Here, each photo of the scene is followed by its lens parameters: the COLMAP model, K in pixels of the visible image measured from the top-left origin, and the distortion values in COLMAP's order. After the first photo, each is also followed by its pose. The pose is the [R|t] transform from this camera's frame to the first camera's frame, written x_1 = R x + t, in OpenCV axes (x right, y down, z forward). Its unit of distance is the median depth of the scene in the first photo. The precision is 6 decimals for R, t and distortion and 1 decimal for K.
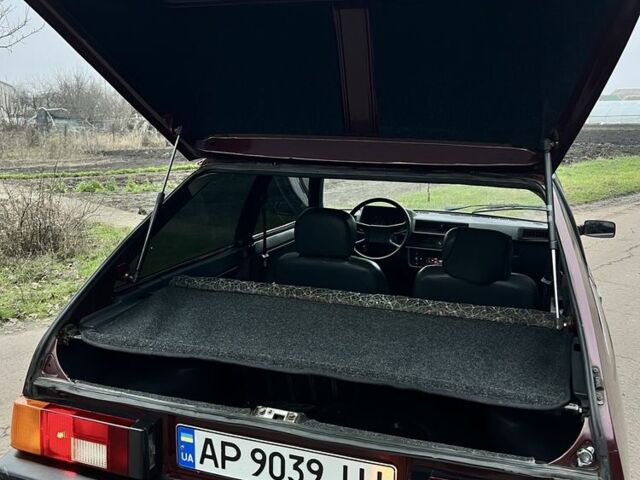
lens RADIAL K [[629.7, 0, 319.6], [0, 629.7, 246.0], [0, 0, 1]] dist [0.047793, 0.000000]
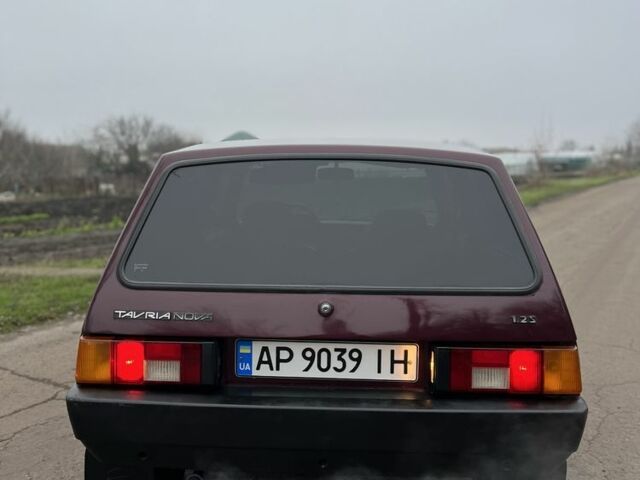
lens RADIAL K [[629.7, 0, 324.3], [0, 629.7, 236.6], [0, 0, 1]] dist [0.047793, 0.000000]
pose [[0.959685, -0.036133, 0.278746, -0.399473], [0.063127, 0.994076, -0.088479, 0.204748], [-0.273898, 0.102508, 0.956280, -0.239447]]
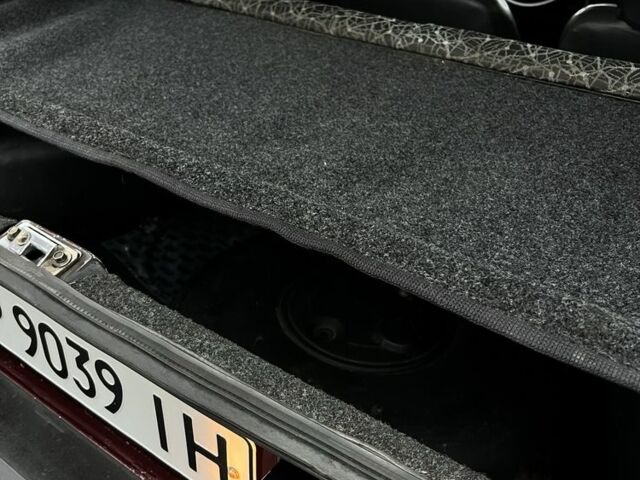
lens RADIAL K [[629.7, 0, 323.9], [0, 629.7, 238.3], [0, 0, 1]] dist [0.047793, 0.000000]
pose [[0.954684, 0.174218, -0.241303, 0.208413], [-0.085760, 0.937410, 0.337501, 0.095714], [0.284999, -0.301513, 0.909871, 0.638441]]
